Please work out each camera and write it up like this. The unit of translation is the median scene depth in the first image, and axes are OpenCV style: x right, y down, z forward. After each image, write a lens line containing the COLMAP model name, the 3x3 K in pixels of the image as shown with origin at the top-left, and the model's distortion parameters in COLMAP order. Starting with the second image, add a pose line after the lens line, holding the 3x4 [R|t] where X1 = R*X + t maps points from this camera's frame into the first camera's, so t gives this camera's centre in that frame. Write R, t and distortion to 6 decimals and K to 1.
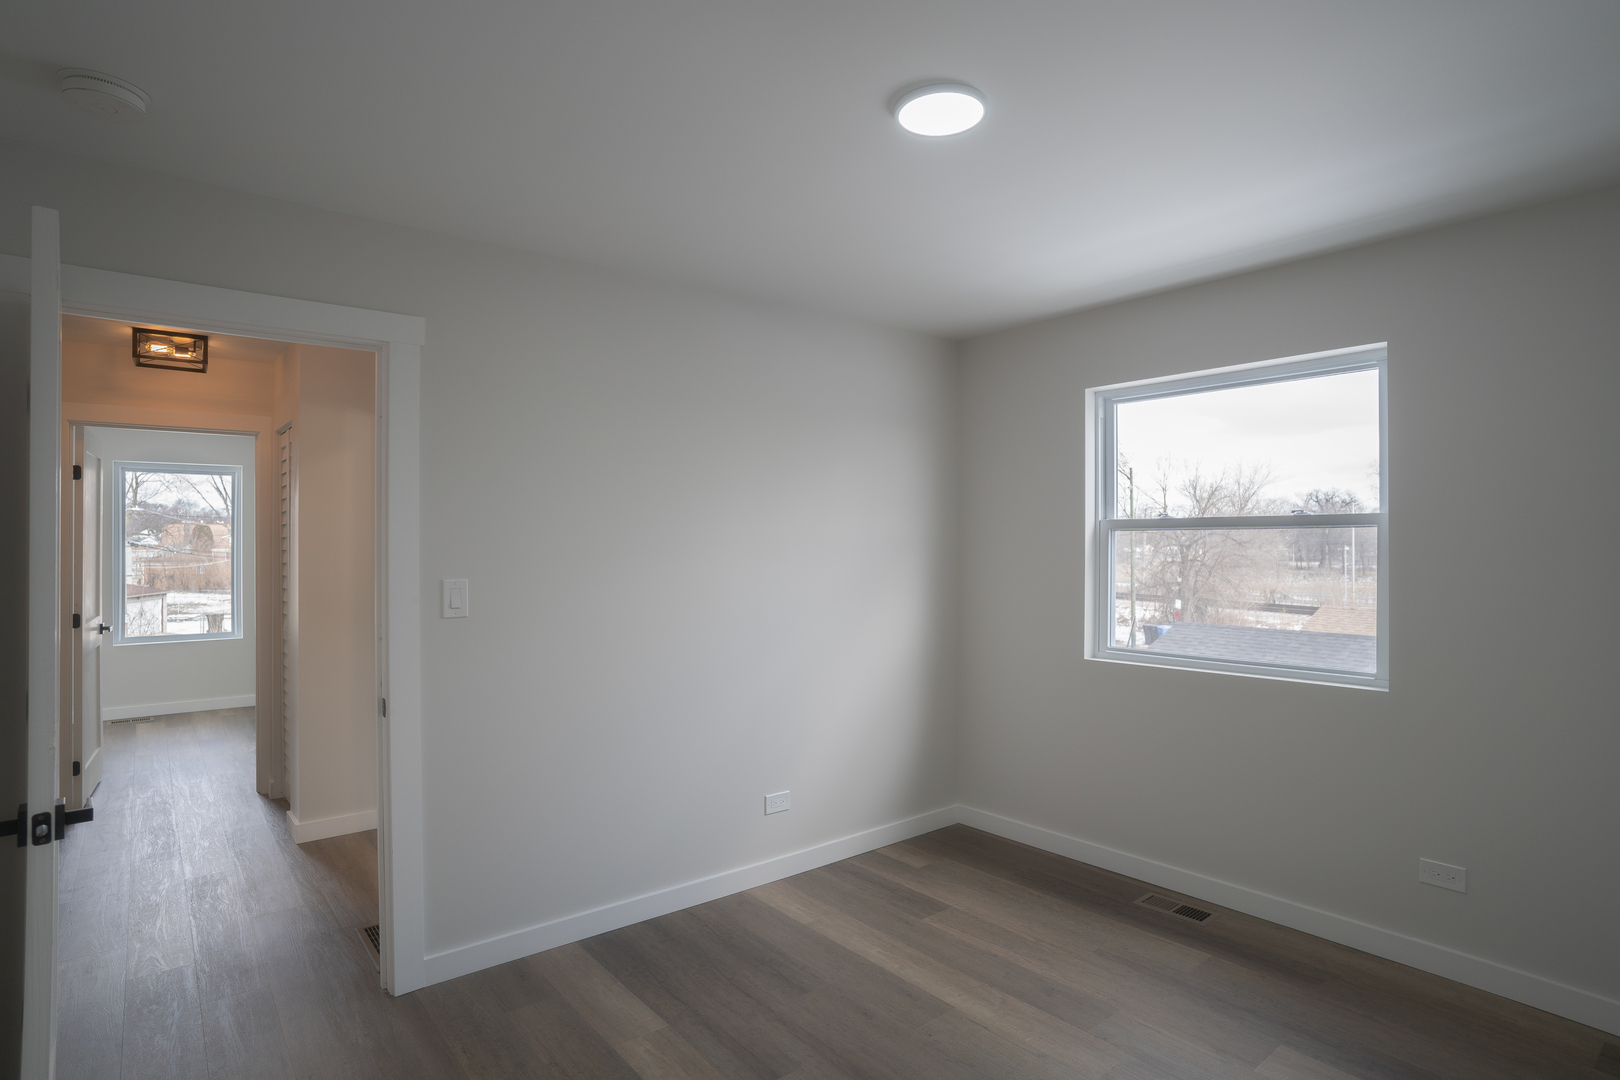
lens RADIAL K [[865.2, 0, 809.1], [0, 865.2, 533.6], [0, 0, 1]] dist [-0.072473, 0.042562]
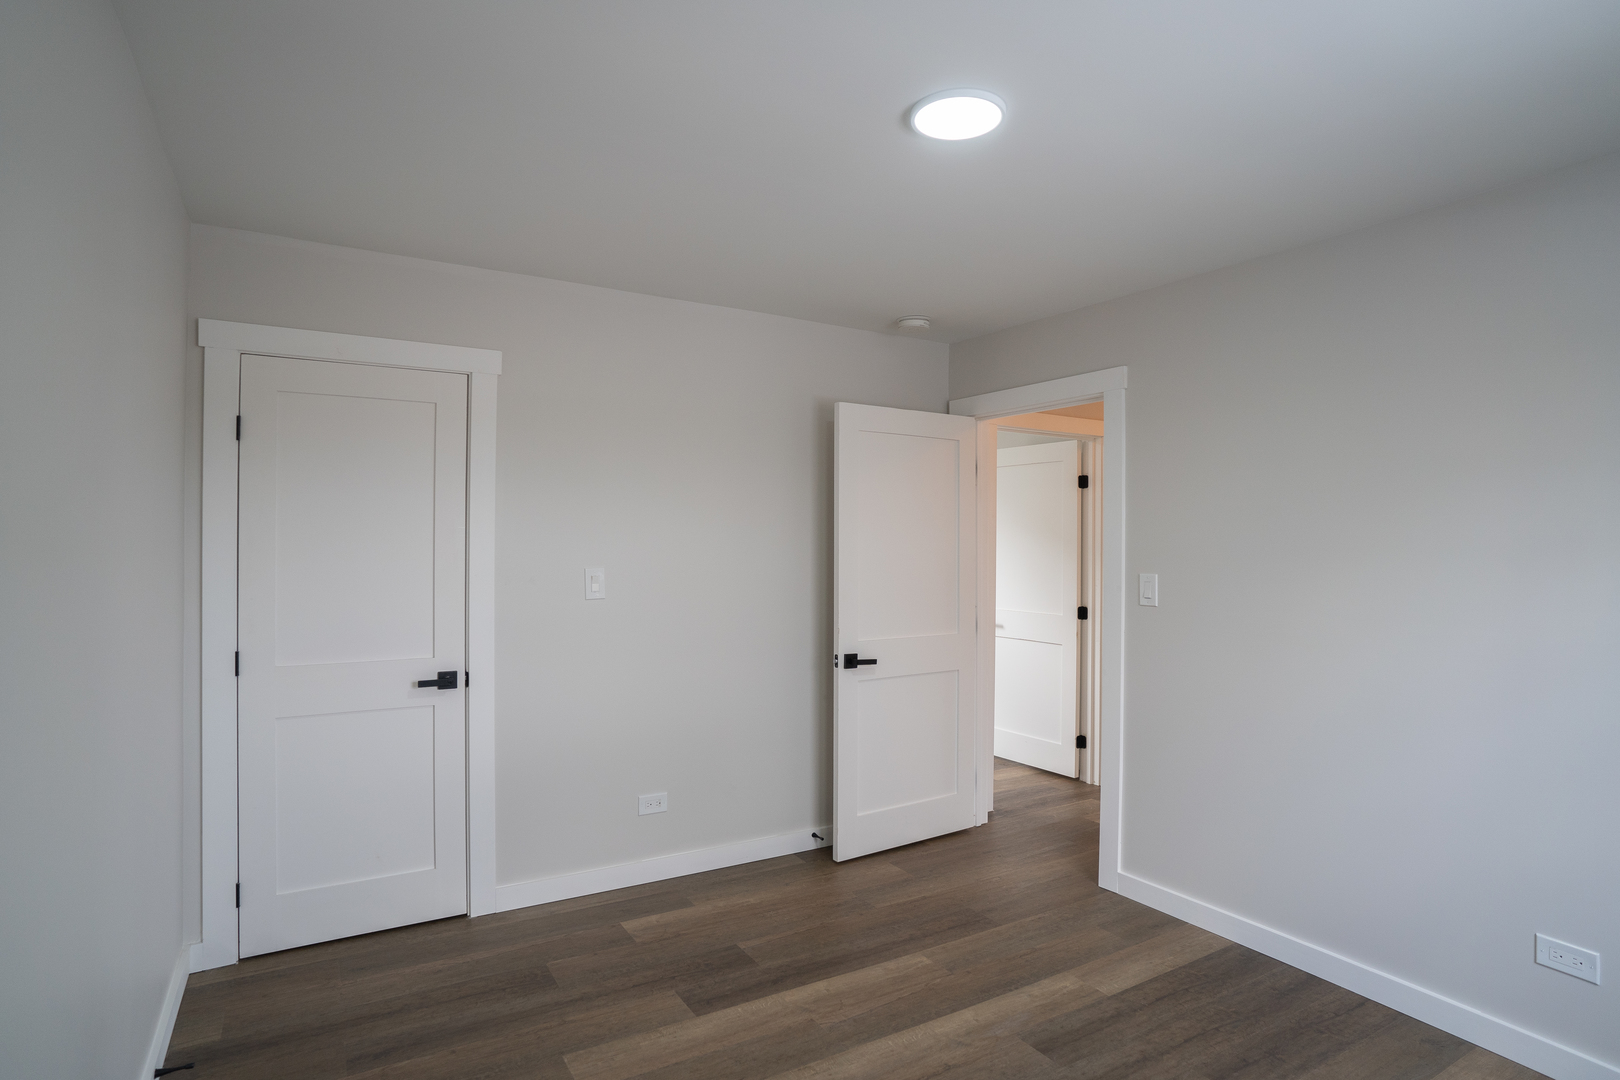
lens RADIAL K [[865.2, 0, 809.1], [0, 865.2, 533.6], [0, 0, 1]] dist [-0.072473, 0.042562]
pose [[-0.146024, -0.005447, -0.989266, 0.894413], [0.010517, 0.999920, -0.007058, -0.000546], [0.989225, -0.011435, -0.145955, 0.741464]]
